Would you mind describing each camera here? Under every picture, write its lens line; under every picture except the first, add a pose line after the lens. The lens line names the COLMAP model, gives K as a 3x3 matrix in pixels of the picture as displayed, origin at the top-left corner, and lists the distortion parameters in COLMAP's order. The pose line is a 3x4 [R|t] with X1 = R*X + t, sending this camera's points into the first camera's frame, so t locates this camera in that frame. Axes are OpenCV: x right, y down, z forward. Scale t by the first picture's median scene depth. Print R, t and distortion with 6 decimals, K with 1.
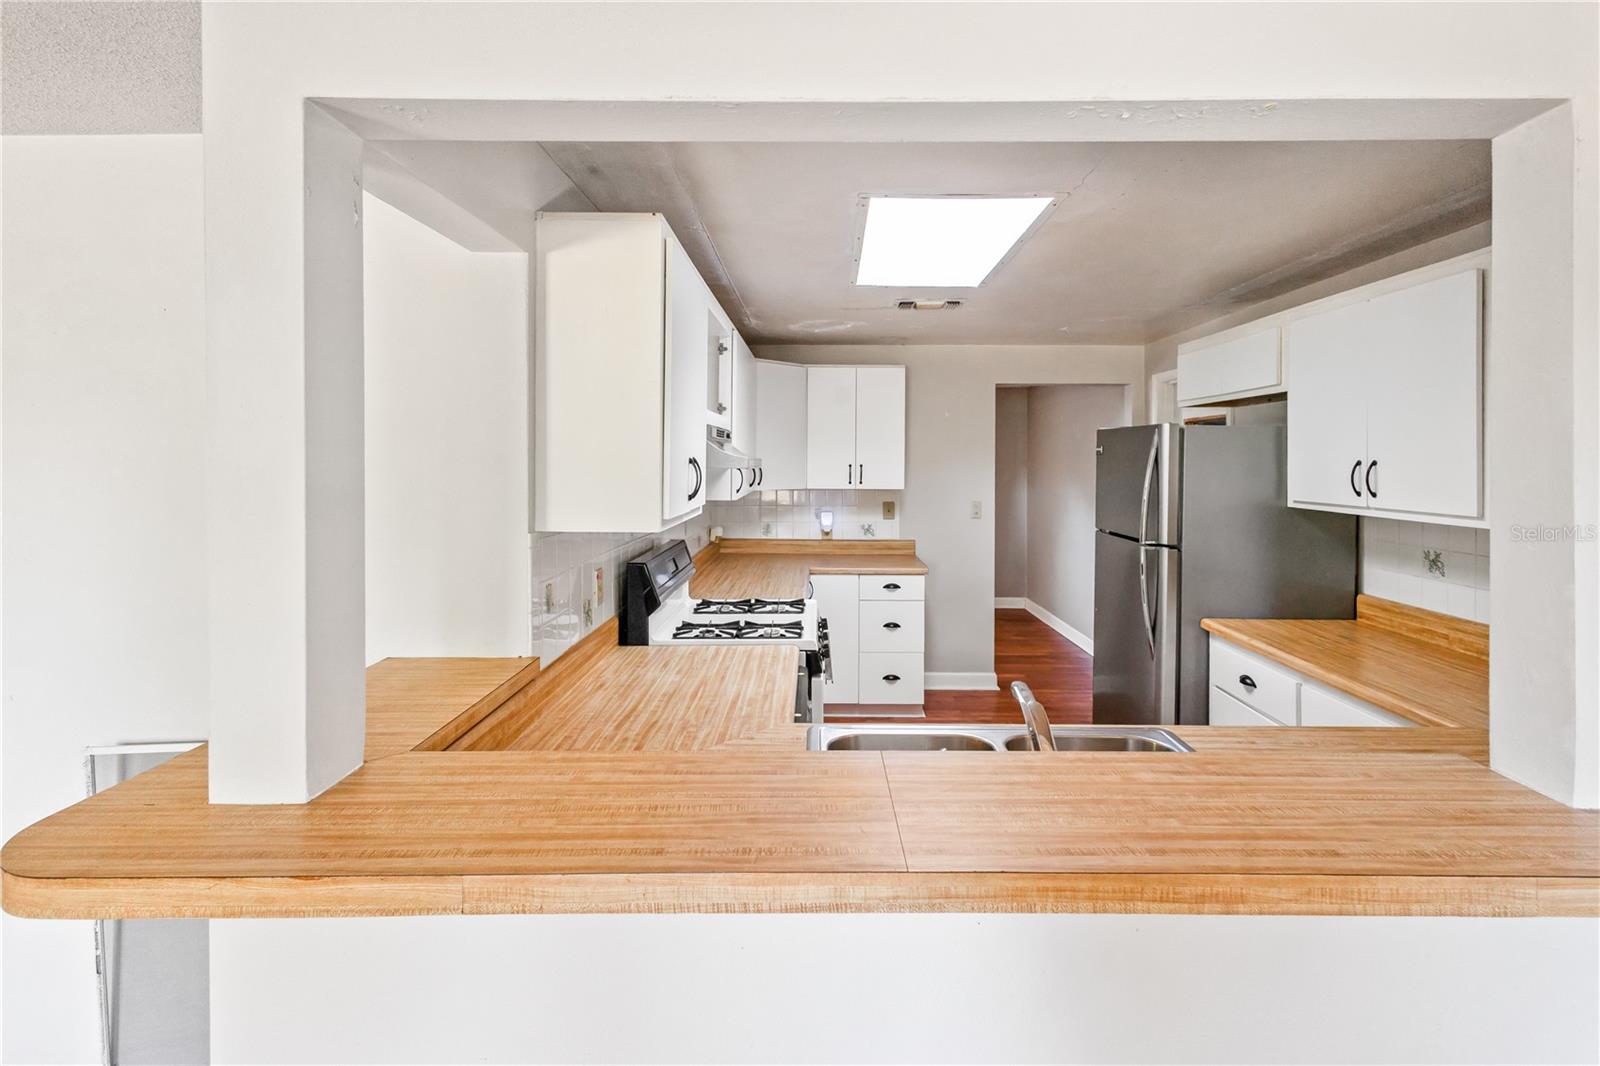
lens RADIAL K [[775.8, 0, 809.6], [0, 775.8, 529.2], [0, 0, 1]] dist [-0.002238, 0.000402]
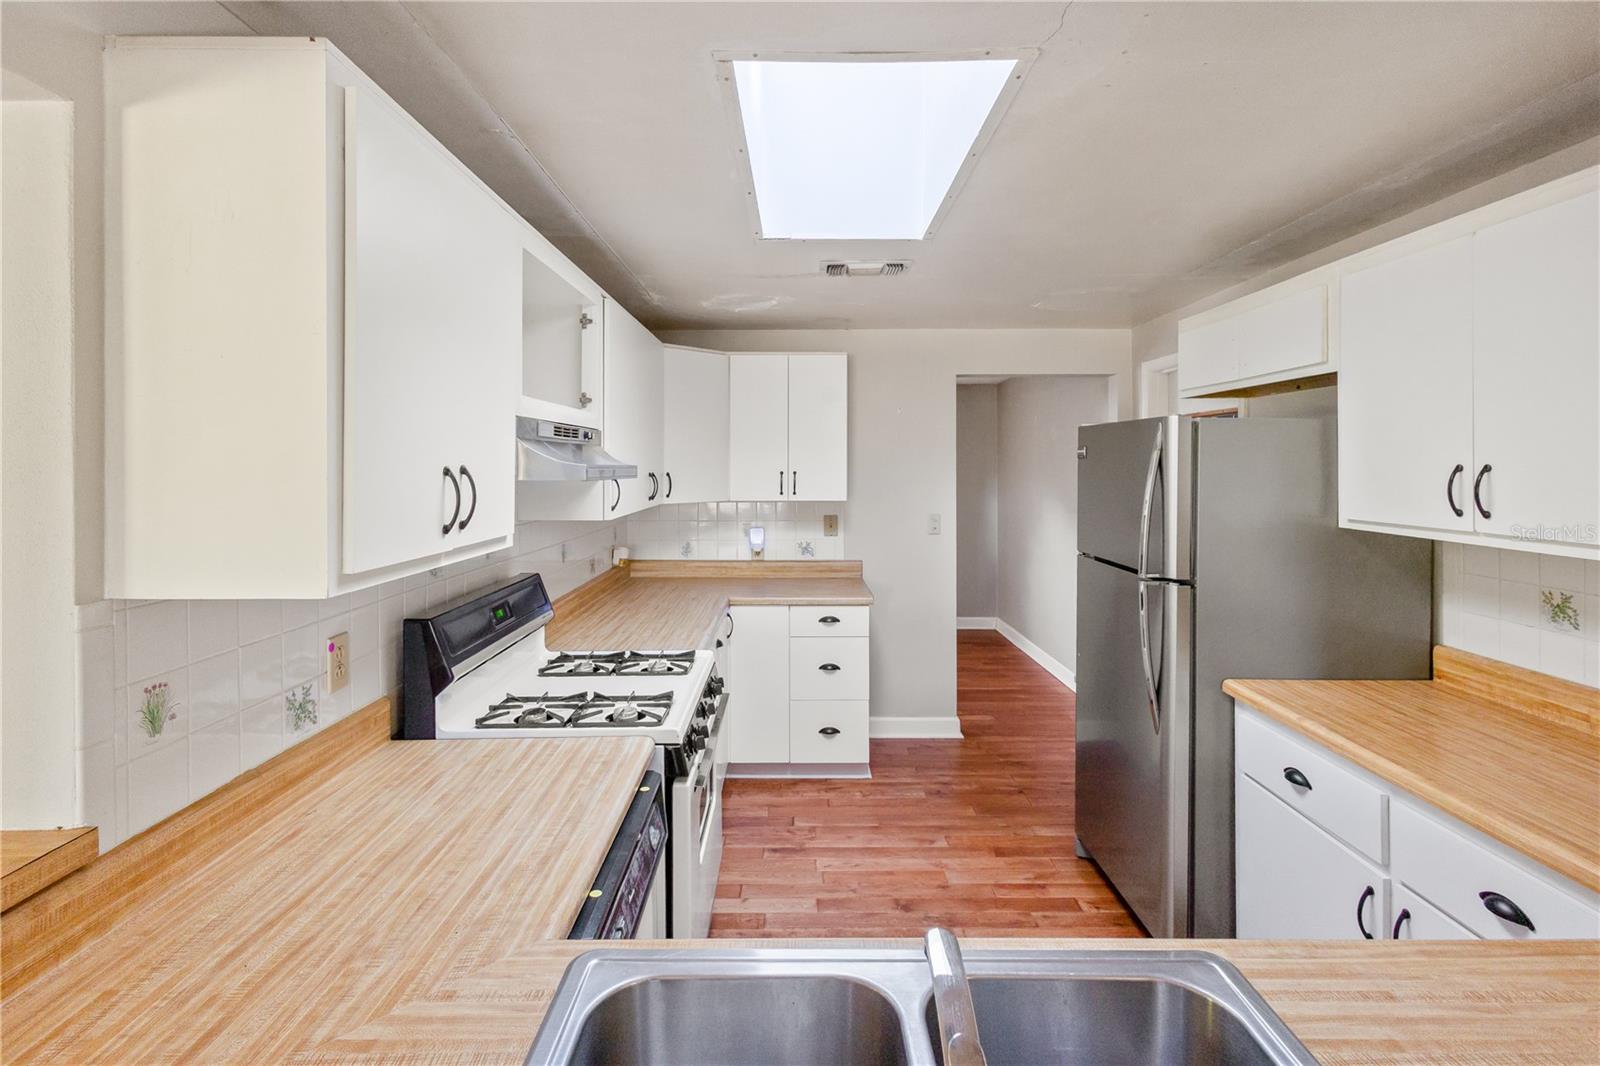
lens RADIAL K [[775.8, 0, 790.8], [0, 775.8, 533.6], [0, 0, 1]] dist [-0.002238, 0.000402]
pose [[0.999952, -0.005768, 0.007972, 0.085361], [0.005773, 0.999983, -0.000630, -0.024902], [-0.007968, 0.000676, 0.999968, 0.256461]]
